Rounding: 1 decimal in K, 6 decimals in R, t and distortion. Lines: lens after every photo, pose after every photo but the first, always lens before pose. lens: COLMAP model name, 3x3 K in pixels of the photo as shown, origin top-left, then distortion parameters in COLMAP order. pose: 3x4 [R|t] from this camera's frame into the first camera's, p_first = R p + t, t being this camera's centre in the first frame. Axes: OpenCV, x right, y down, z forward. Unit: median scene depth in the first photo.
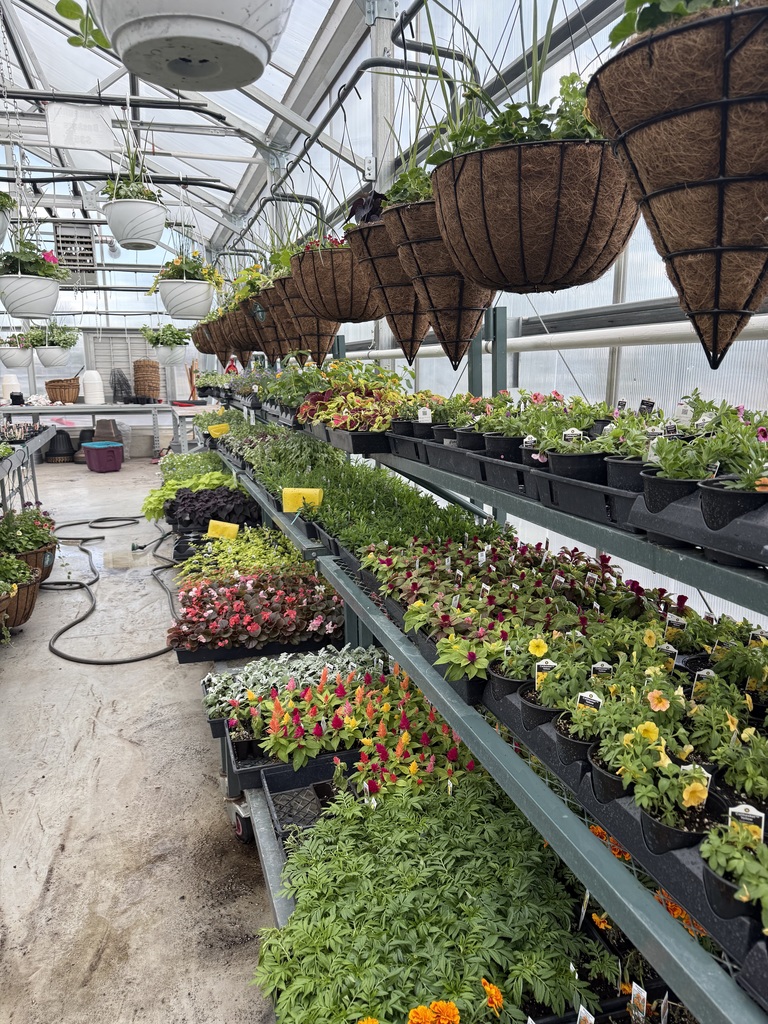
lens RADIAL K [[723.9, 0, 383.3], [0, 723.9, 511.2], [0, 0, 1]] dist [0.001974, -0.001074]
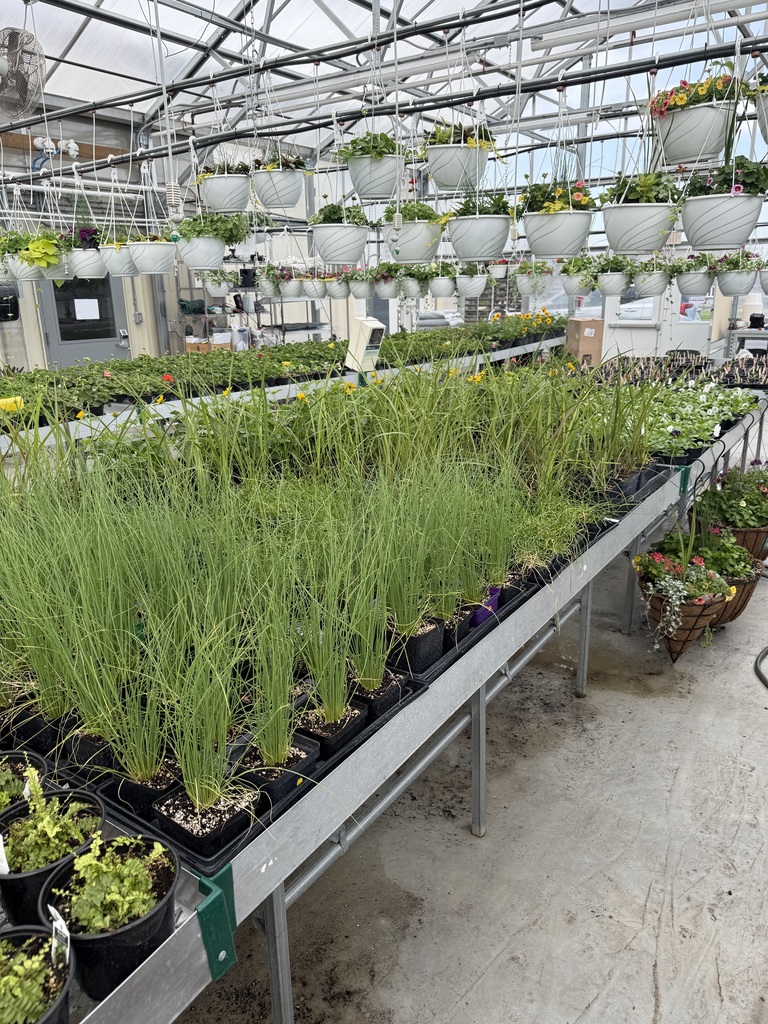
lens RADIAL K [[723.9, 0, 384.2], [0, 723.9, 510.8], [0, 0, 1]] dist [0.001974, -0.001074]
pose [[0.616092, 0.230846, -0.753088, -0.149677], [-0.139696, 0.972956, 0.183960, -0.068780], [0.775188, -0.008133, 0.631678, 0.178025]]
